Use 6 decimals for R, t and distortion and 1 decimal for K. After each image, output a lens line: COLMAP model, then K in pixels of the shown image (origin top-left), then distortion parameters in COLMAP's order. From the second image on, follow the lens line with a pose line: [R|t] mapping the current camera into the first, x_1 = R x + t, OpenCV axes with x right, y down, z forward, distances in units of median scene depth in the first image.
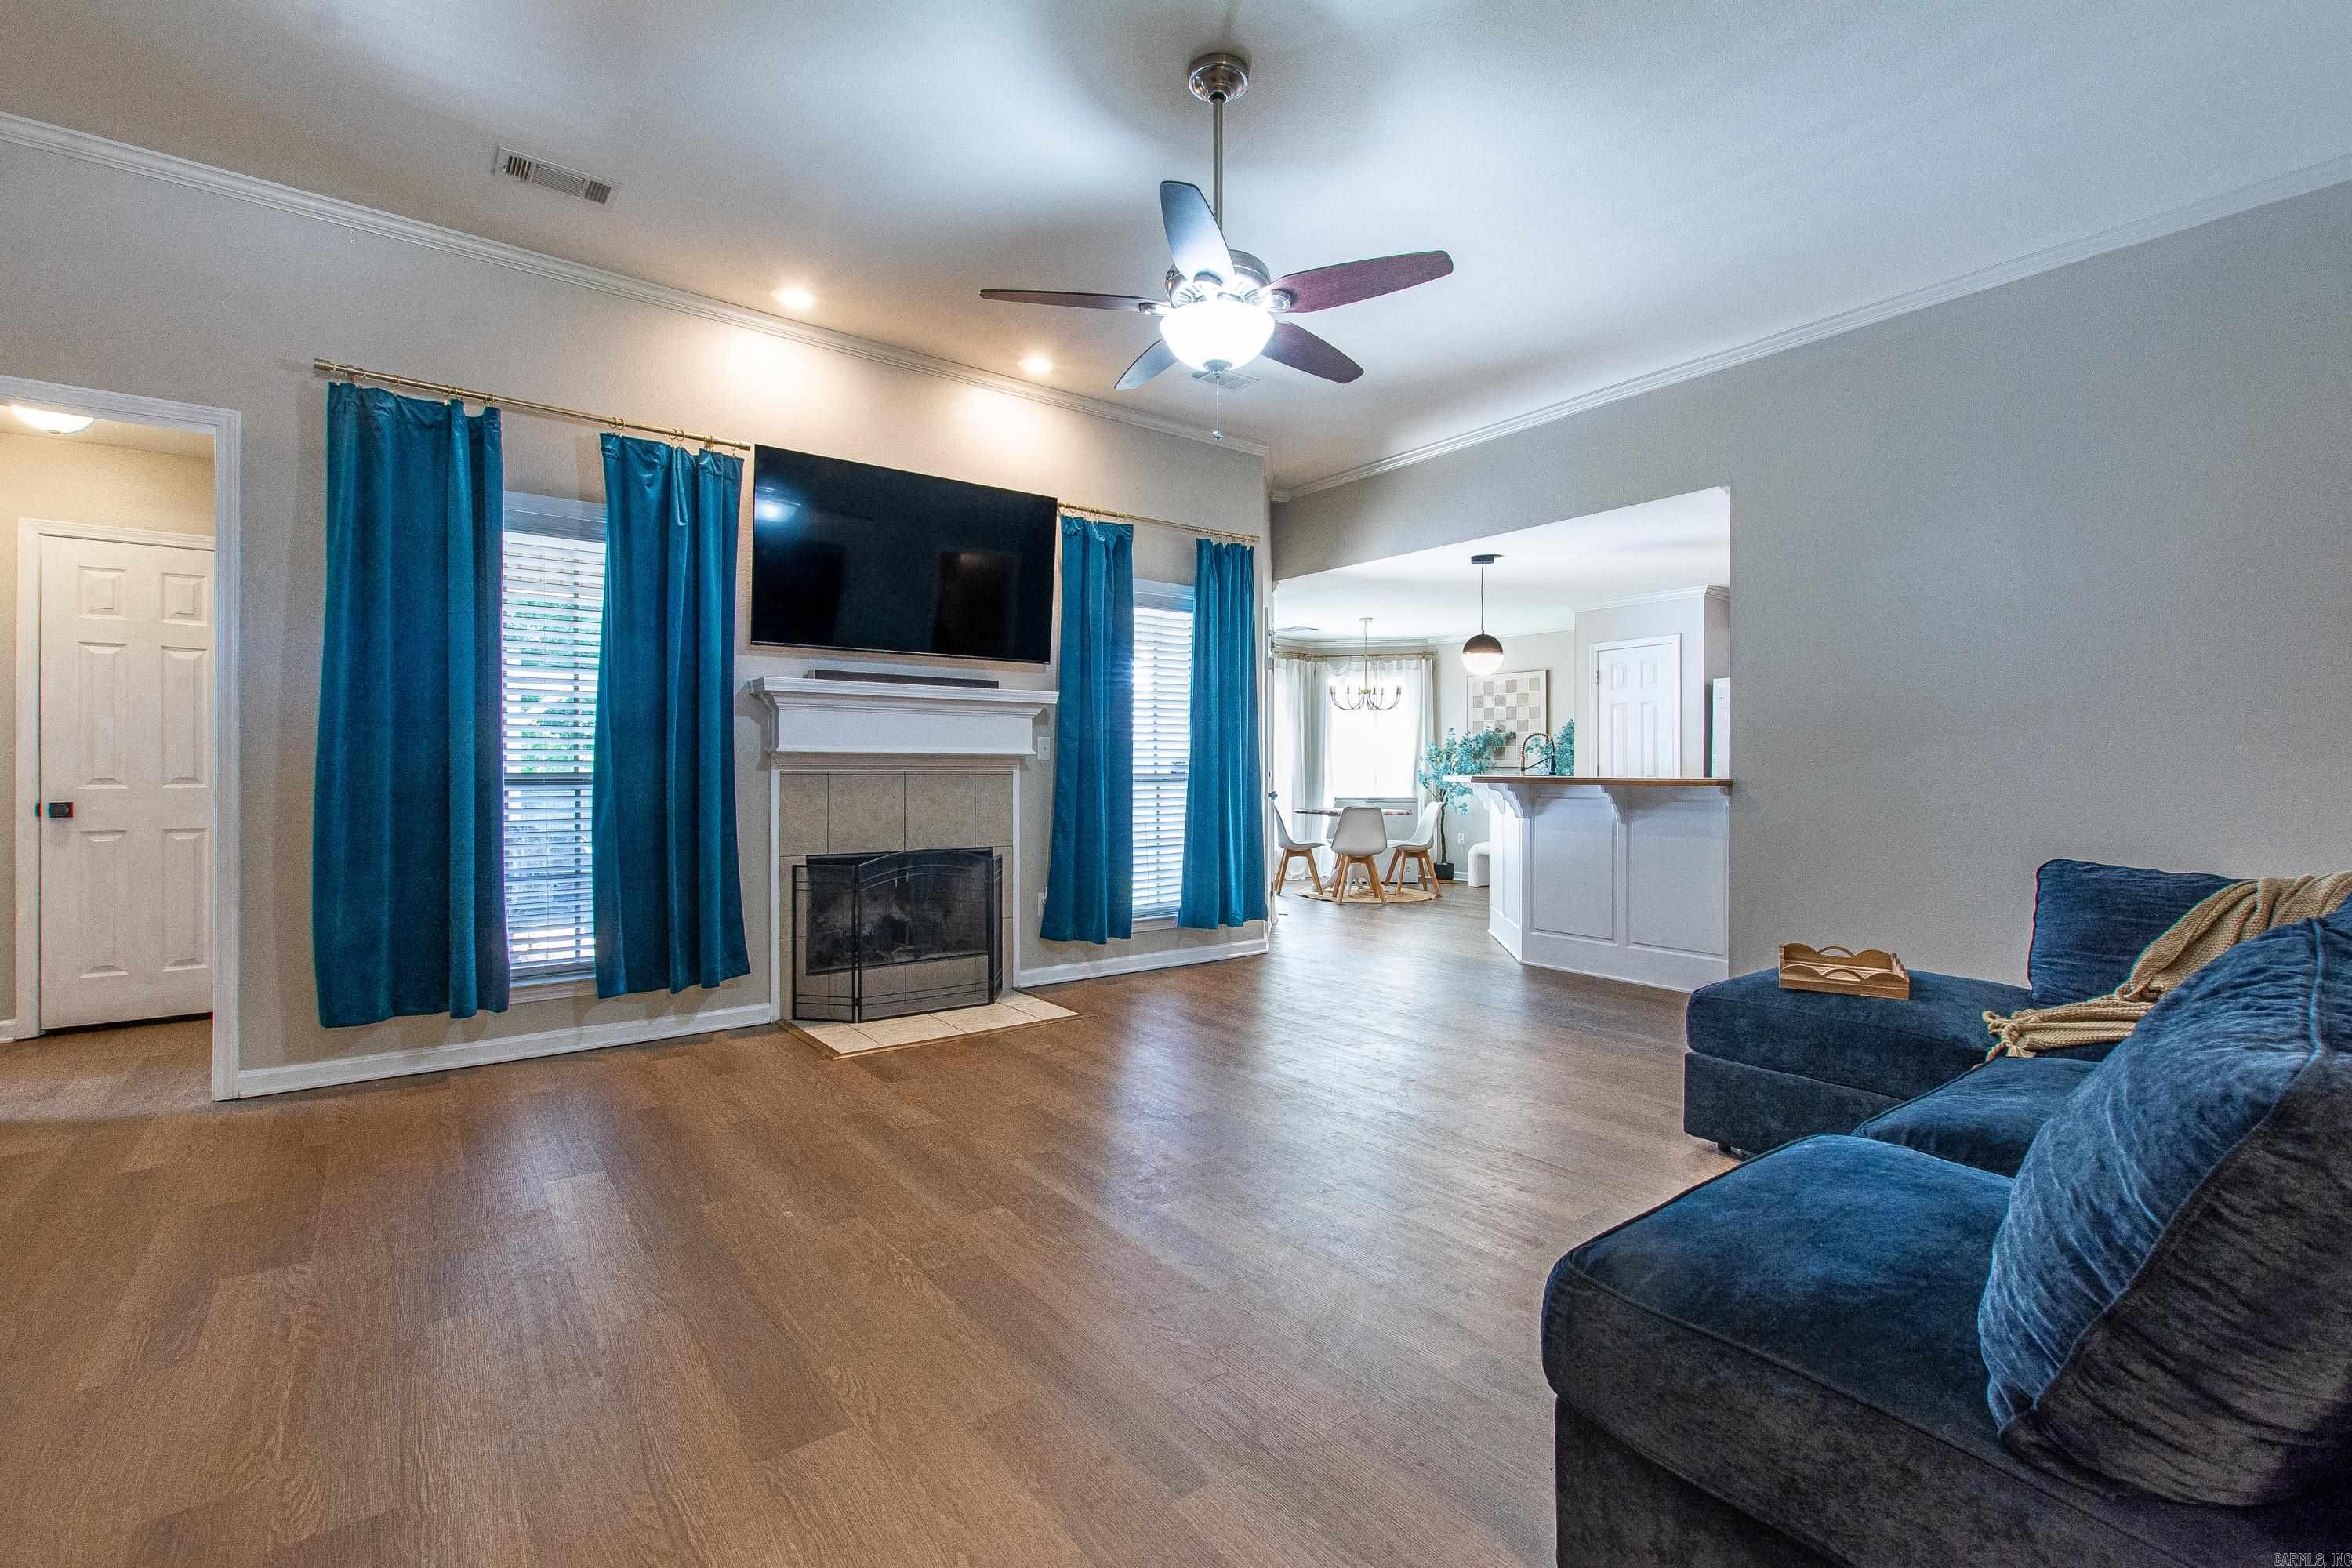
lens RADIAL K [[1024.7, 0, 1213.1], [0, 1024.7, 769.2], [0, 0, 1]] dist [-0.006504, -0.000942]
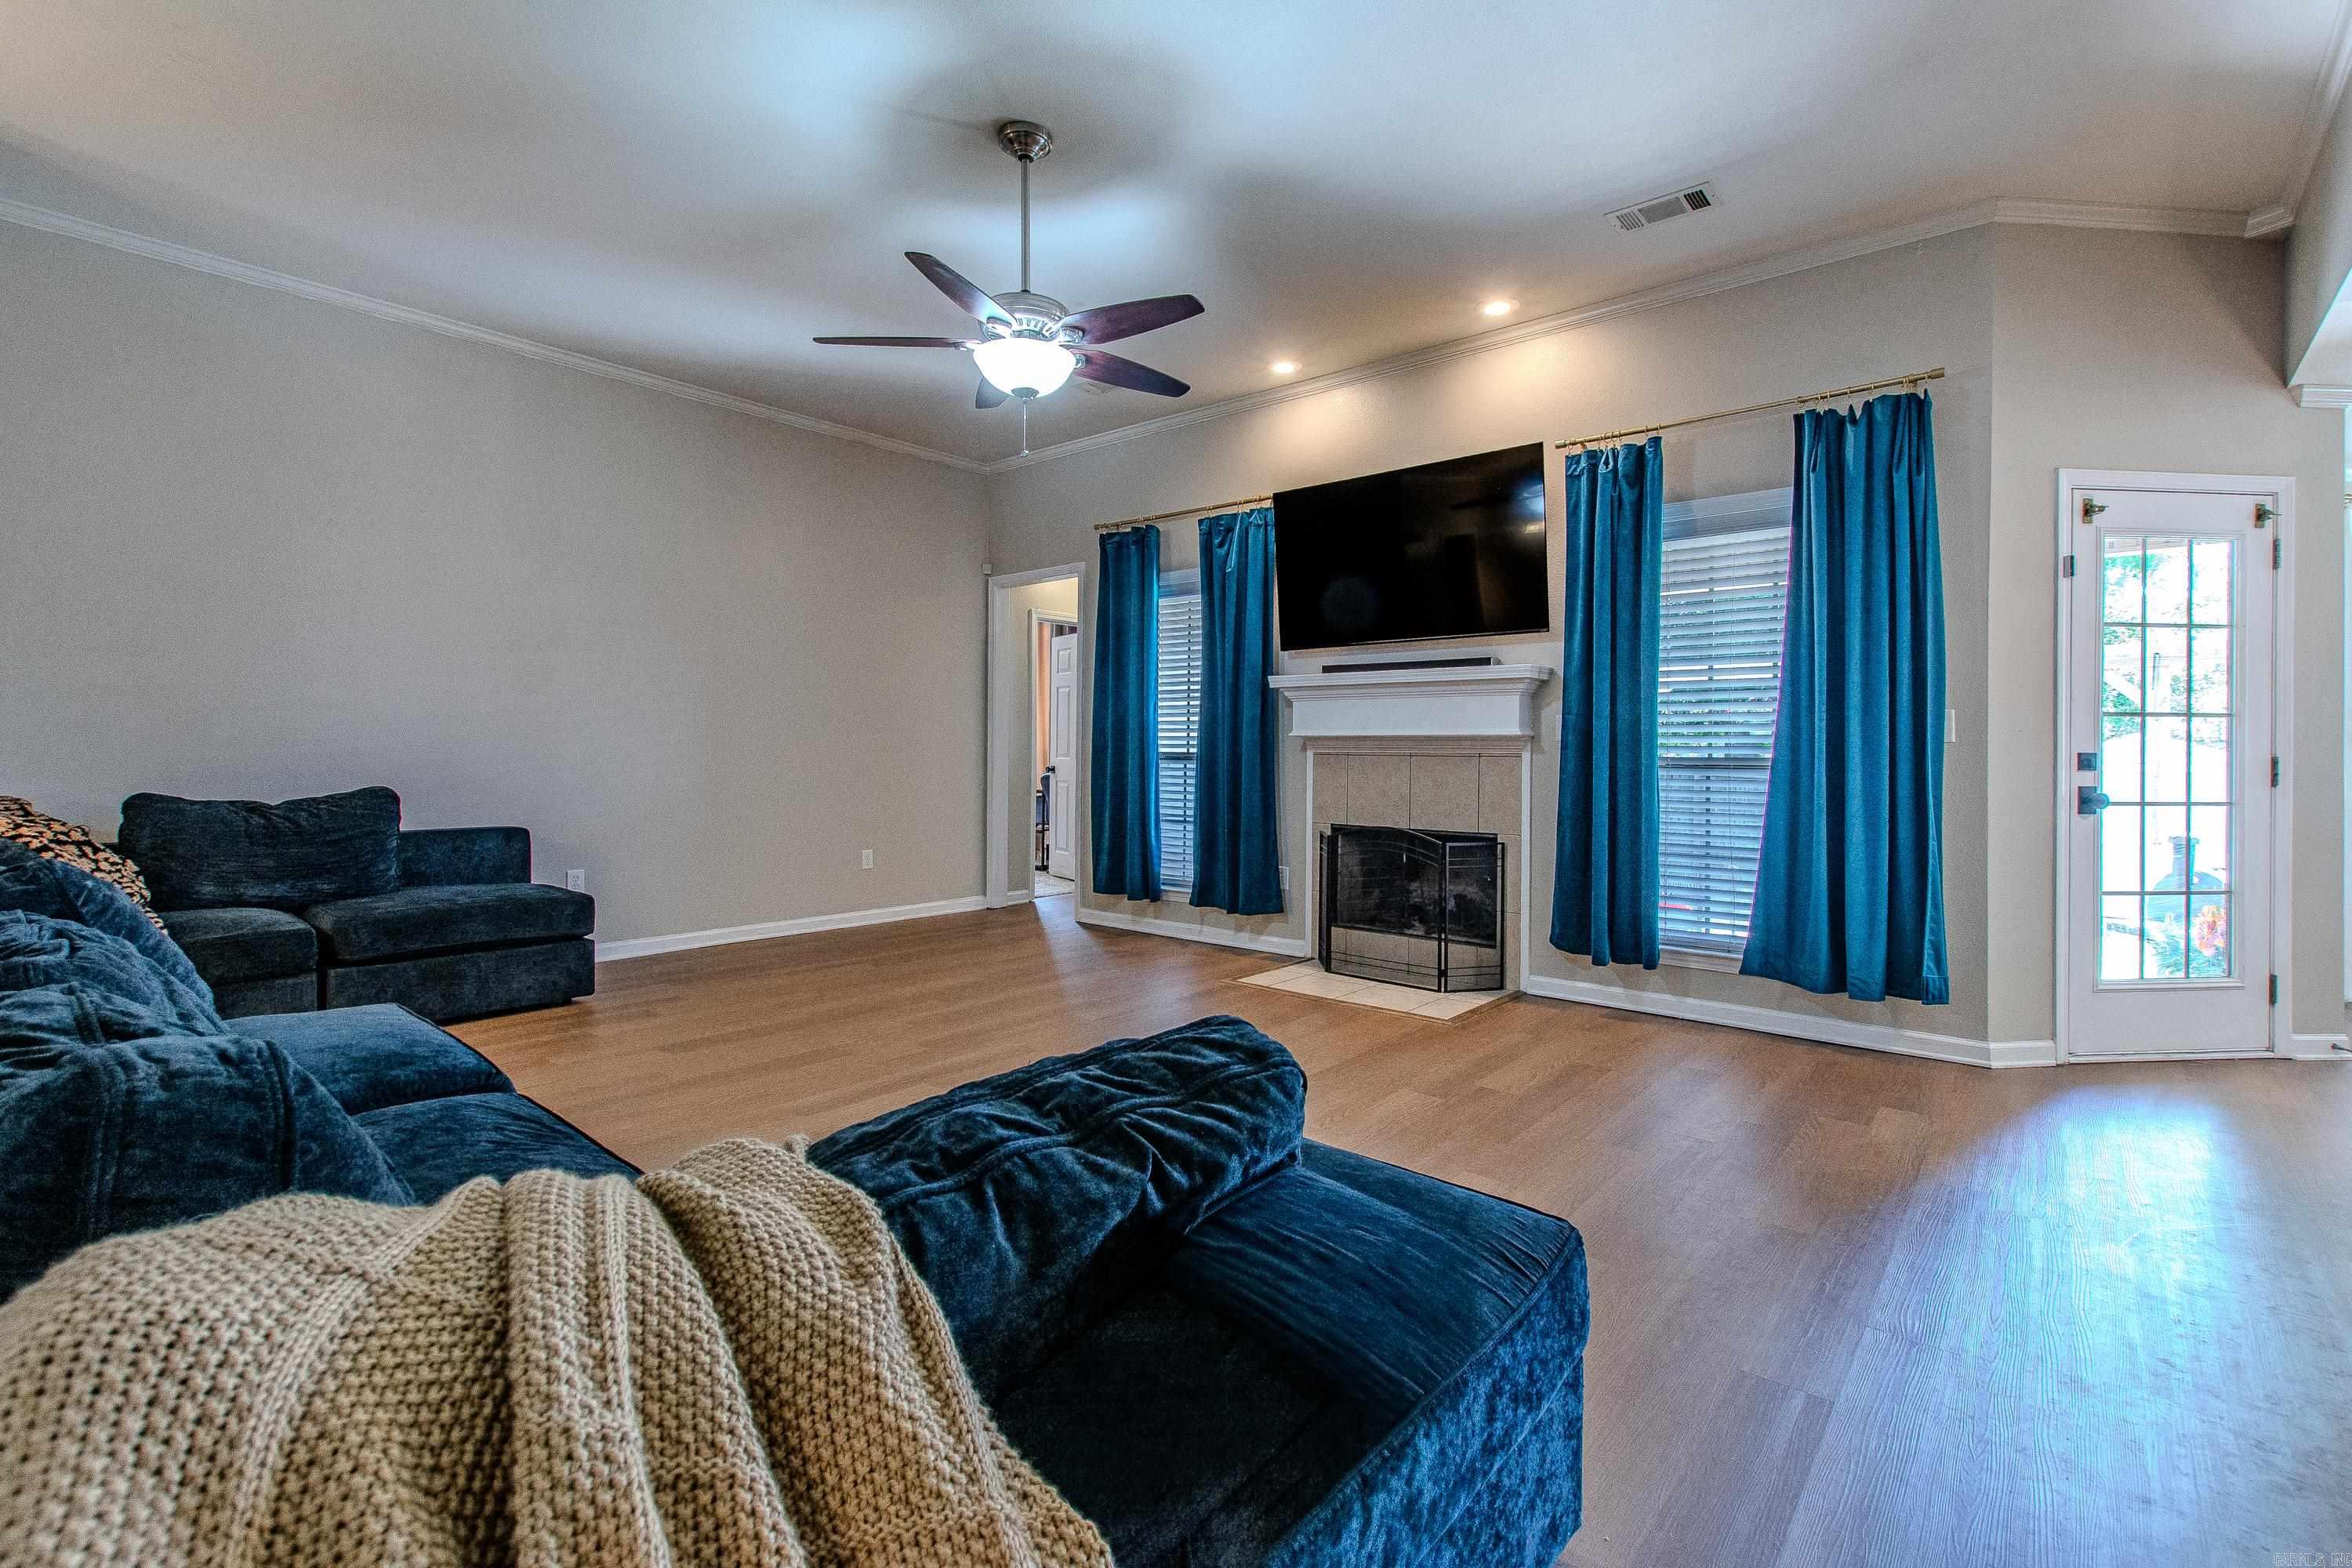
lens RADIAL K [[1024.7, 0, 1157.4], [0, 1024.7, 752.8], [0, 0, 1]] dist [-0.006504, -0.000942]
pose [[0.202383, 0.001999, -0.979304, 0.673496], [-0.006668, 0.999978, 0.000663, 0.002893], [0.979284, 0.006396, 0.202392, 0.534060]]
